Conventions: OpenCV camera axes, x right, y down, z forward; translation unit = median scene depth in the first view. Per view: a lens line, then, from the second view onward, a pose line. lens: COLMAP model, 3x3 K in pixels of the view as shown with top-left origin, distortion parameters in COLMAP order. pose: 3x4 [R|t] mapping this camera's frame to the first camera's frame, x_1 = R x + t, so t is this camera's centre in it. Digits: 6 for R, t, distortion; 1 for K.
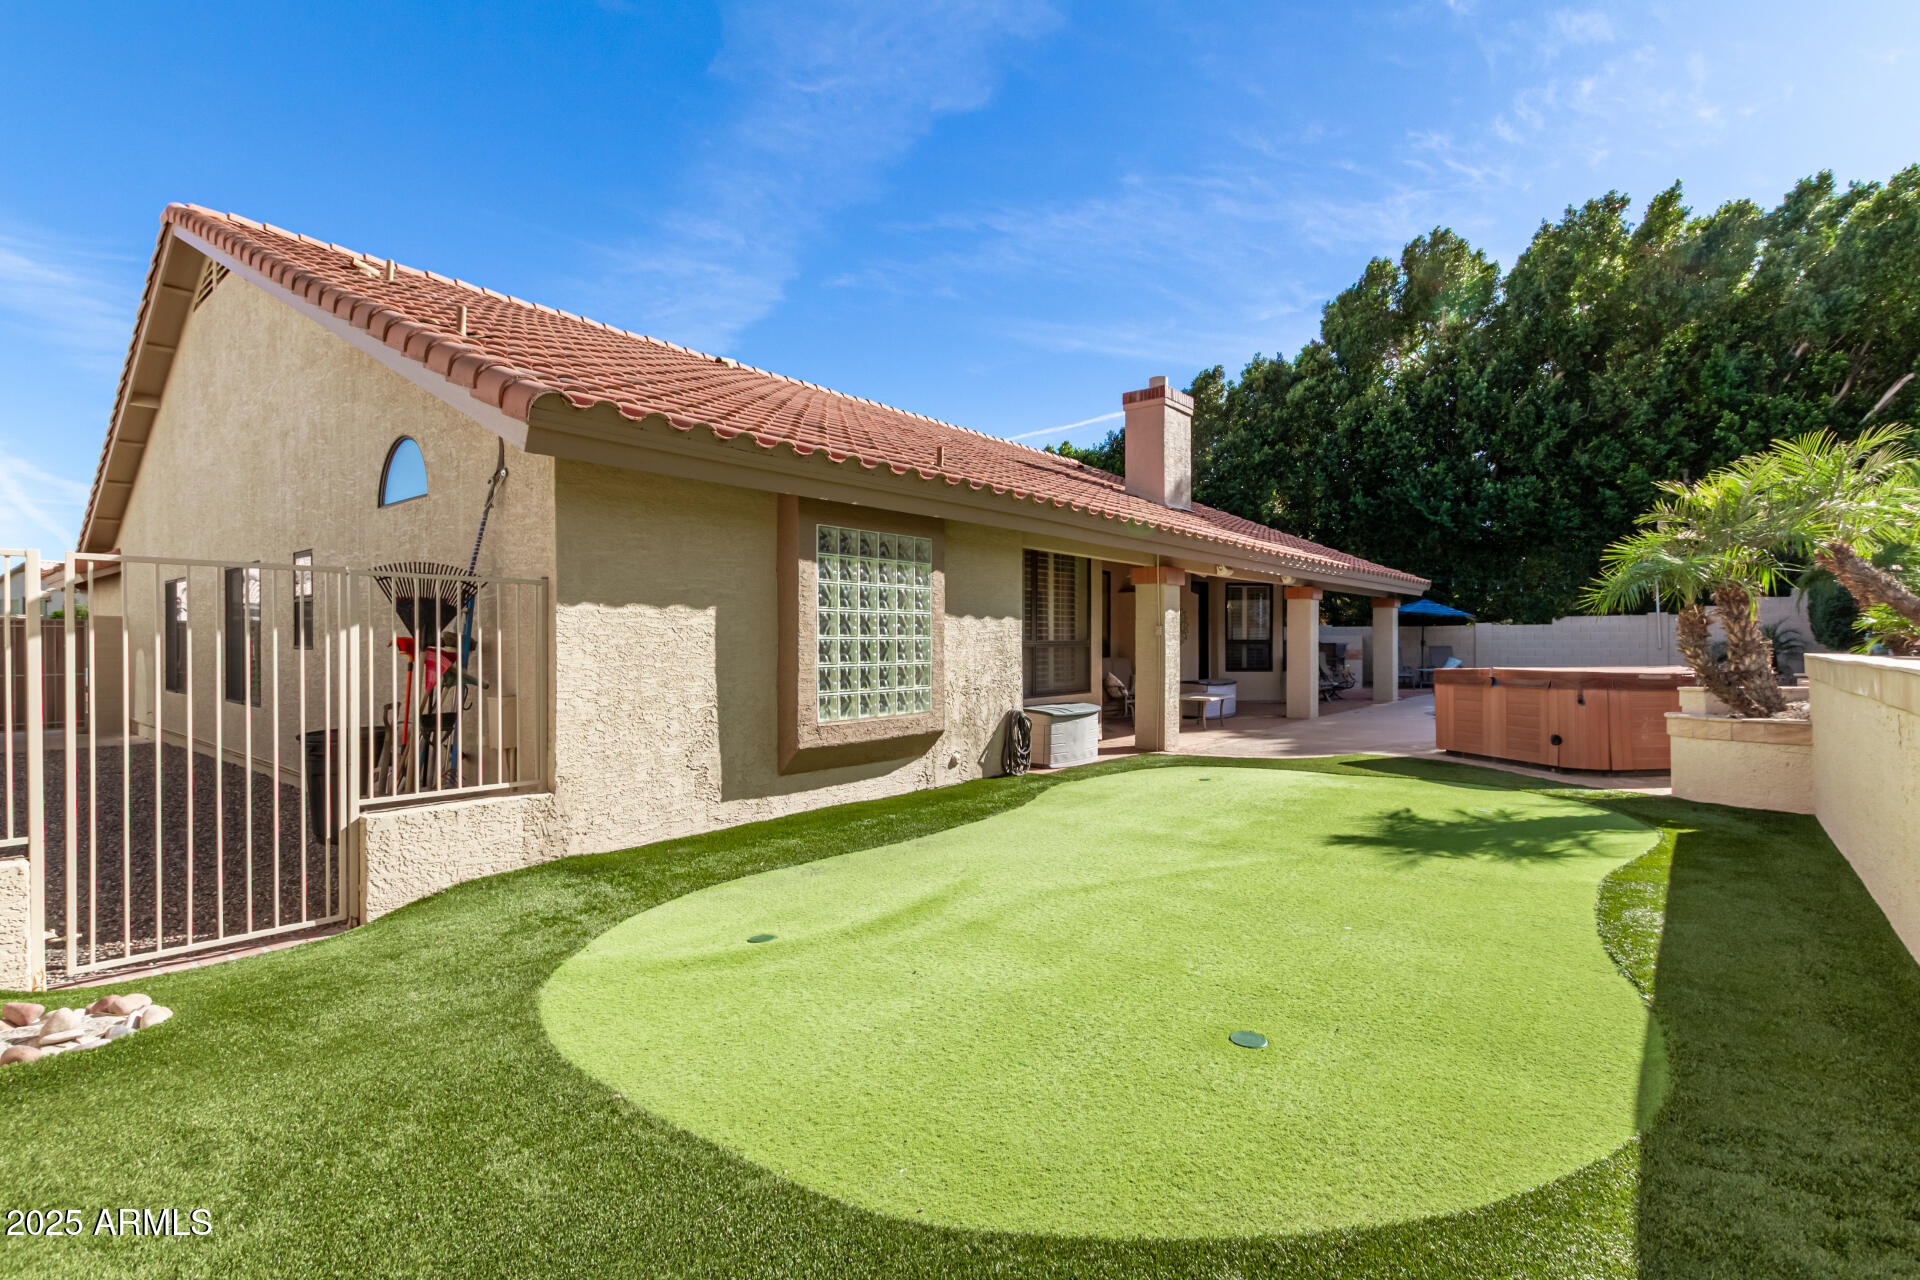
lens RADIAL K [[904.1, 0, 960.0], [0, 904.1, 640.0], [0, 0, 1]] dist [0.001355, 0.000172]
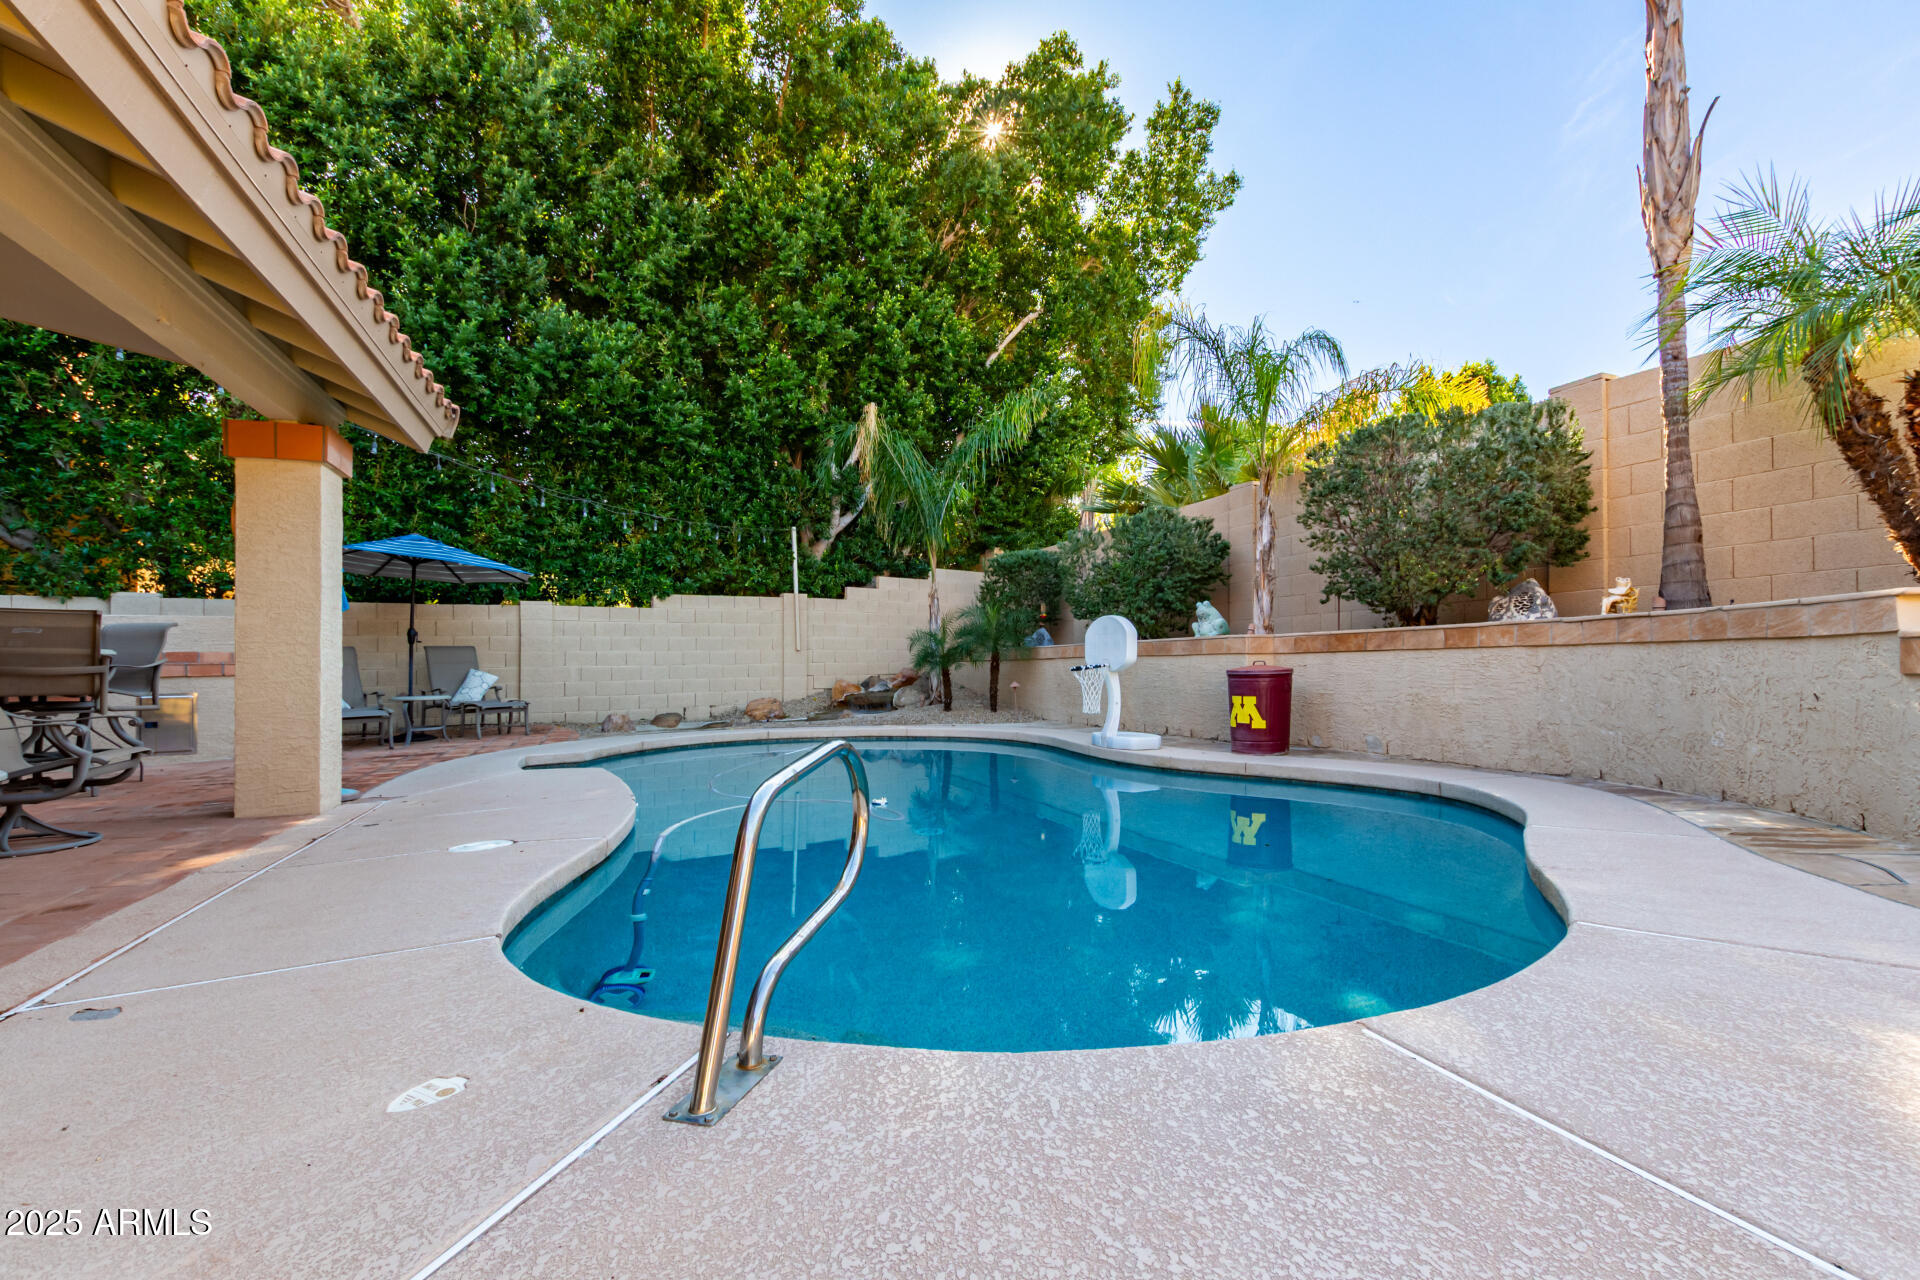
lens RADIAL K [[880.5, 0, 960.0], [0, 880.5, 640.0], [0, 0, 1]] dist [0.000129, -0.000874]
pose [[0.500254, 0.014577, 0.865756, 0.284857], [0.016793, 0.999507, -0.026532, 0.020762], [-0.865716, 0.027811, 0.499763, 0.575629]]
